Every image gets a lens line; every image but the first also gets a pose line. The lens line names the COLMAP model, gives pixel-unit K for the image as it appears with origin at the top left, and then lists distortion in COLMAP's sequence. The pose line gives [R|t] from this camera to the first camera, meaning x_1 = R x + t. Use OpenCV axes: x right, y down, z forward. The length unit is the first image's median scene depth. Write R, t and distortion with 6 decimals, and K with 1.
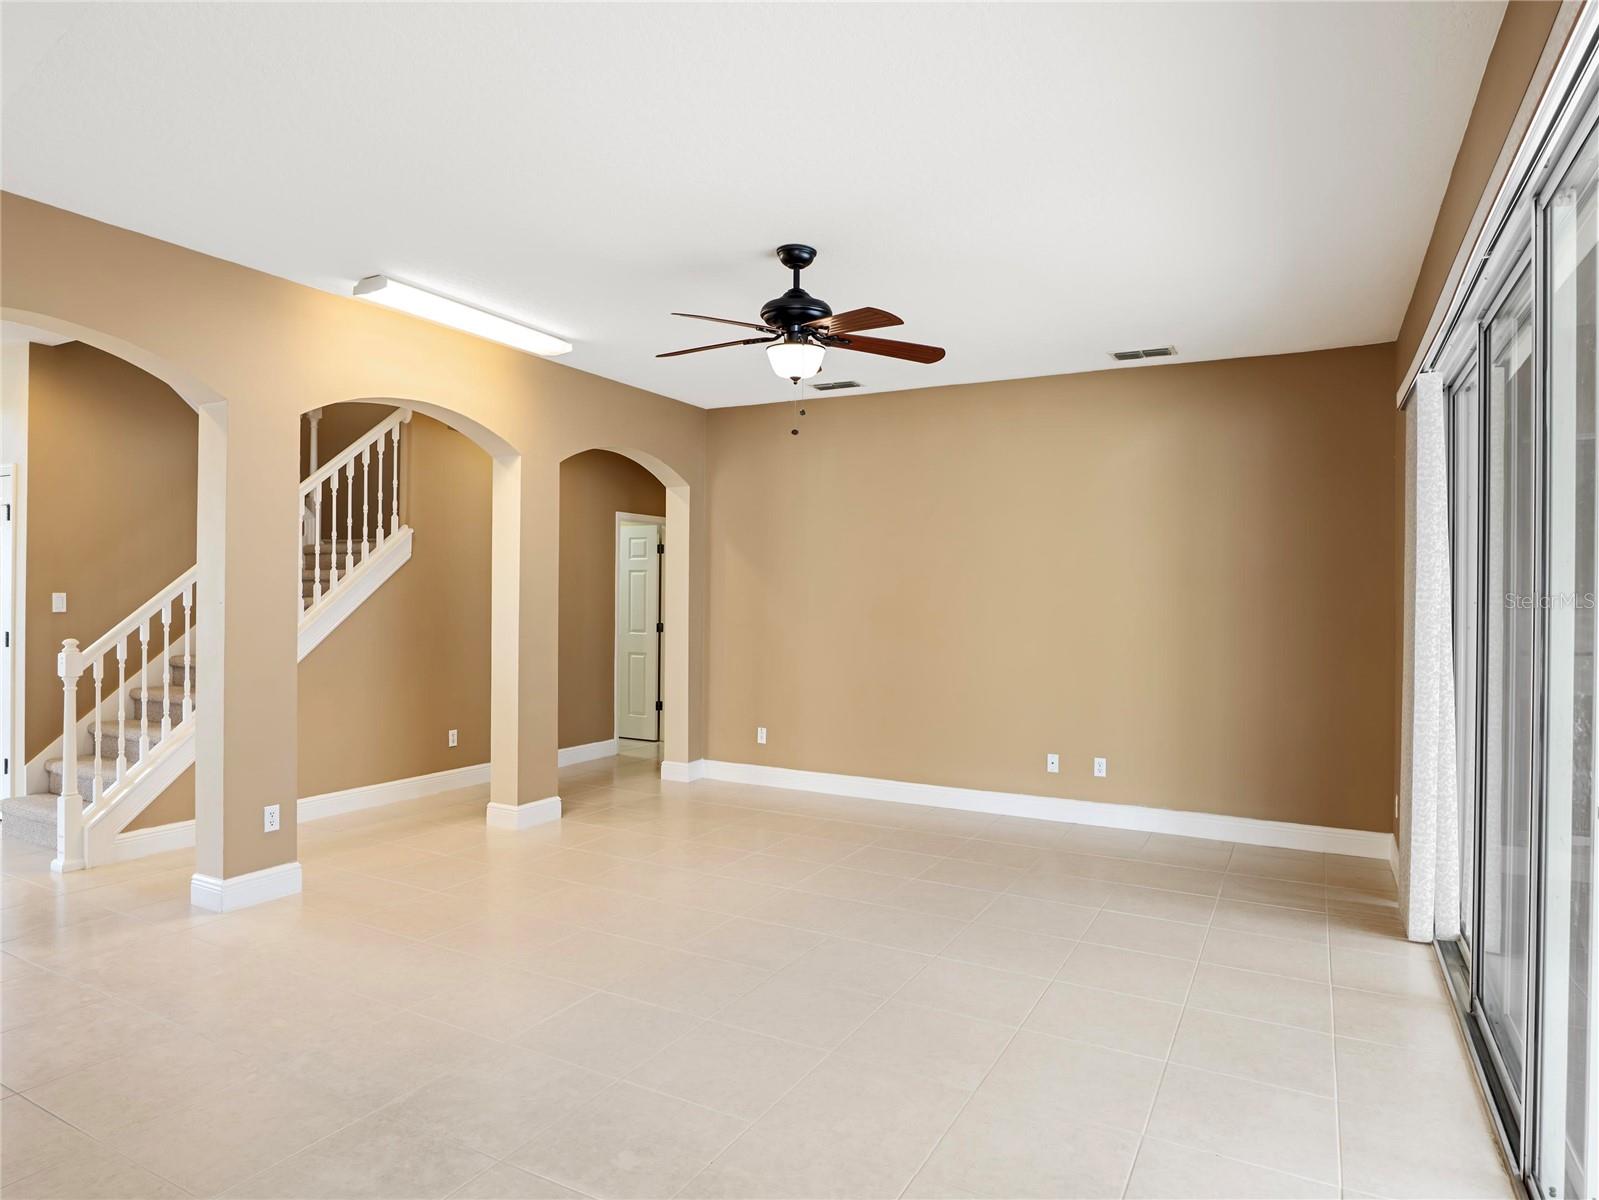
lens RADIAL K [[963.1, 0, 797.4], [0, 963.1, 592.8], [0, 0, 1]] dist [-0.029841, 0.013205]
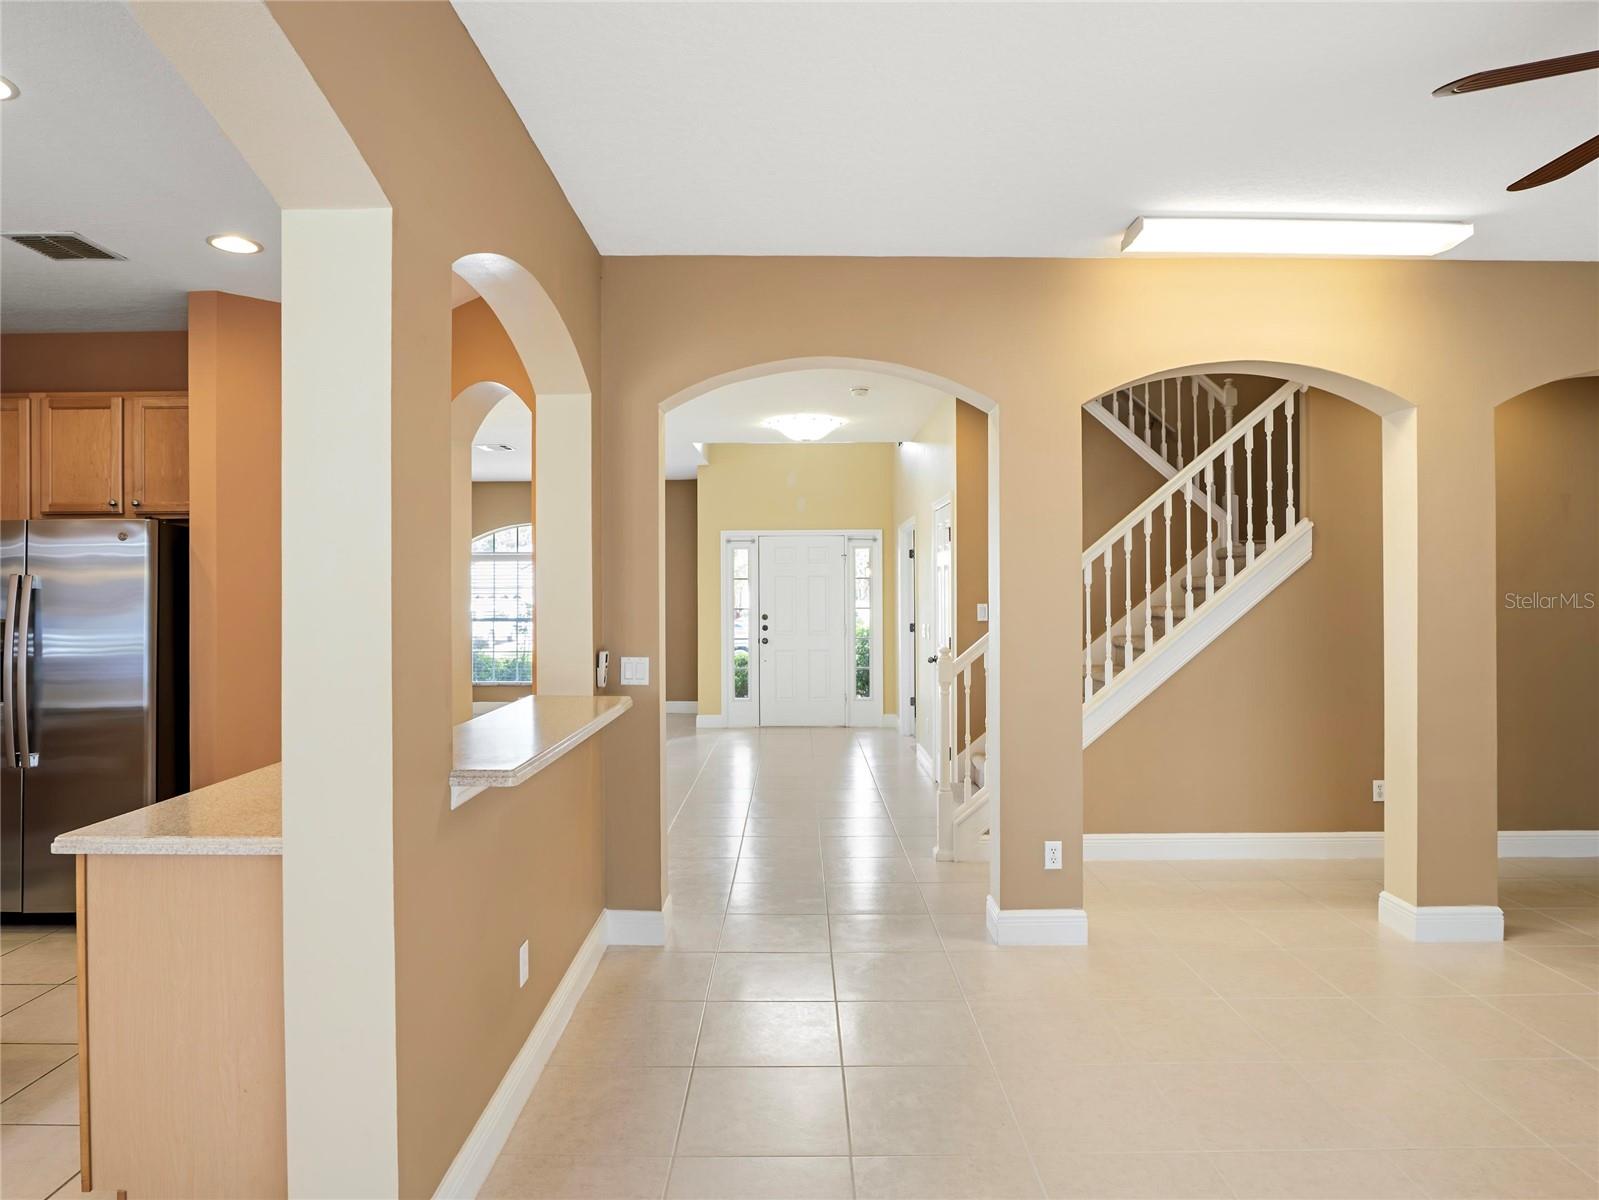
lens RADIAL K [[963.1, 0, 783.3], [0, 963.1, 589.9], [0, 0, 1]] dist [-0.029841, 0.013205]
pose [[0.482508, -0.013225, -0.875791, 0.095503], [0.008396, 0.999910, -0.010474, -0.006013], [0.875851, -0.002300, 0.482576, 0.254584]]
